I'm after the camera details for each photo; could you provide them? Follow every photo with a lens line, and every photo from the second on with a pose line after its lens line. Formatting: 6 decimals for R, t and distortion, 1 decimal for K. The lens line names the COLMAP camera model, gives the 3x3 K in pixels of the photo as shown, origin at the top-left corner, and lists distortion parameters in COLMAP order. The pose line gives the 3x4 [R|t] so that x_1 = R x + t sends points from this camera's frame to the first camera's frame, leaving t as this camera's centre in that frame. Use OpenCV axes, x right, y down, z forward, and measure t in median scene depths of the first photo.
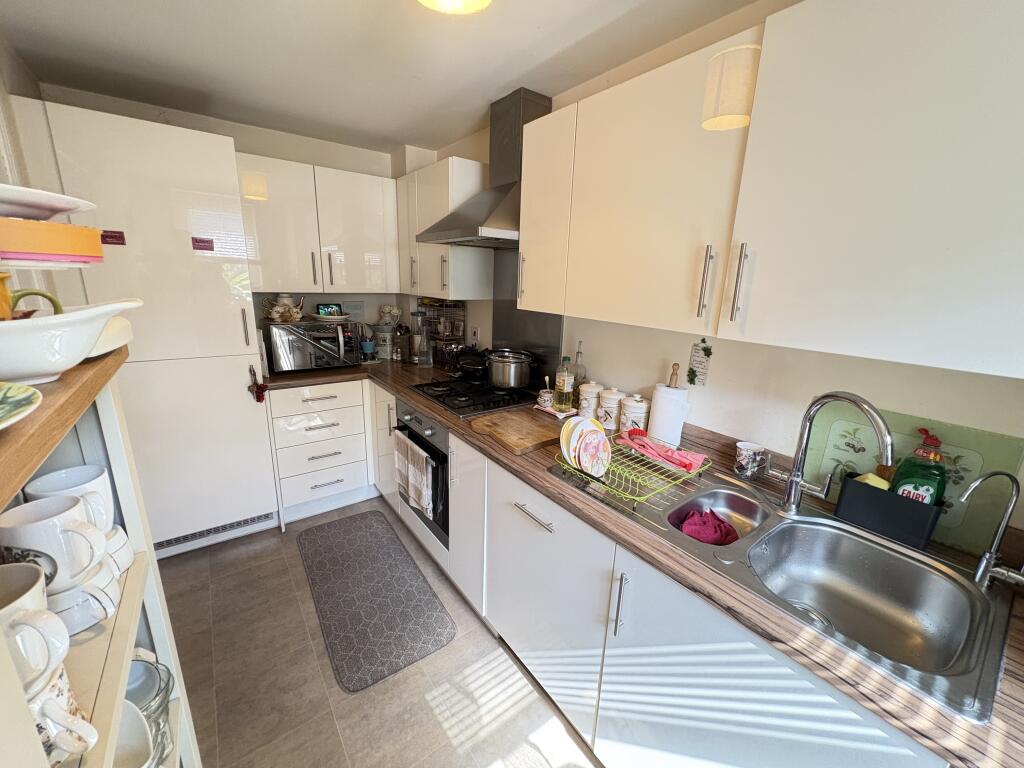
lens RADIAL K [[408.0, 0, 516.0], [0, 408.0, 383.2], [0, 0, 1]] dist [-0.002570, -0.000386]
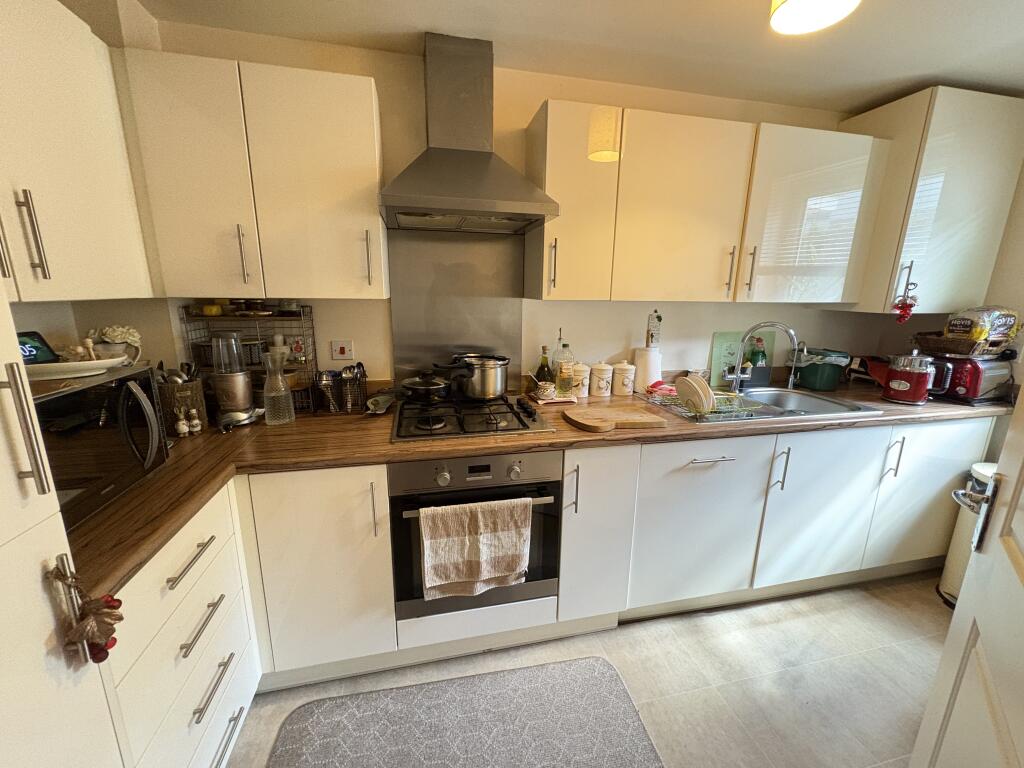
lens RADIAL K [[408.0, 0, 513.9], [0, 408.0, 382.8], [0, 0, 1]] dist [-0.002570, -0.000386]
pose [[0.407285, -0.231812, 0.883393, -0.961041], [0.232151, 0.961759, 0.145344, -0.166383], [-0.883304, 0.145884, 0.445525, 0.743695]]
